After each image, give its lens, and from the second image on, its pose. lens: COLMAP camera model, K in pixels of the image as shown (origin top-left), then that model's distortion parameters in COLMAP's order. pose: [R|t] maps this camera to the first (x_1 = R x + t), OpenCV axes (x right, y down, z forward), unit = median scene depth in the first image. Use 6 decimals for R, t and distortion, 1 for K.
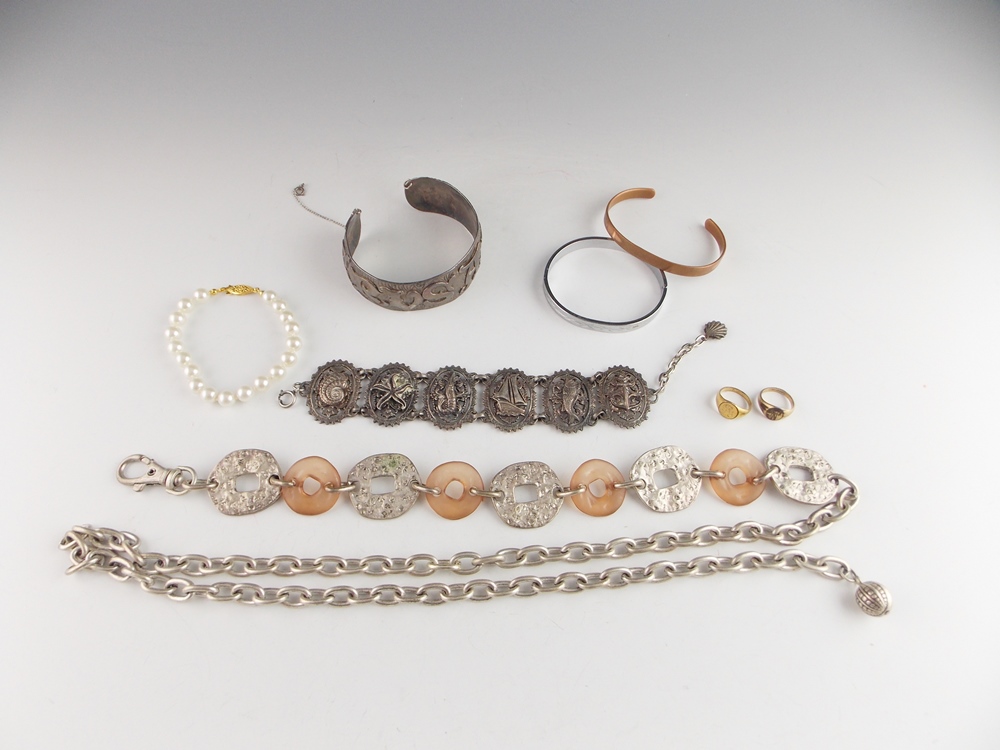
lens RADIAL K [[673.0, 0, 507.5], [0, 673.0, 377.1], [0, 0, 1]] dist [0.041865, -0.003566]
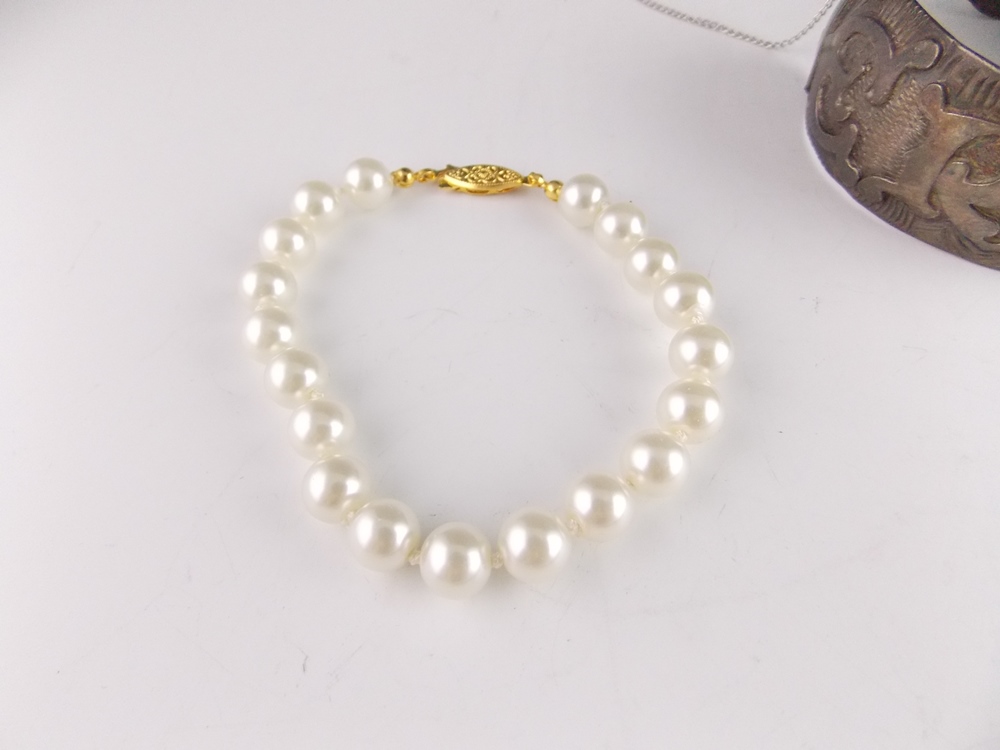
lens RADIAL K [[673.0, 0, 497.2], [0, 673.0, 371.1], [0, 0, 1]] dist [0.041865, -0.003566]
pose [[0.990758, 0.083763, -0.106688, -0.363049], [-0.093159, 0.991900, -0.086353, -0.012971], [0.098591, 0.095494, 0.990536, 0.730657]]
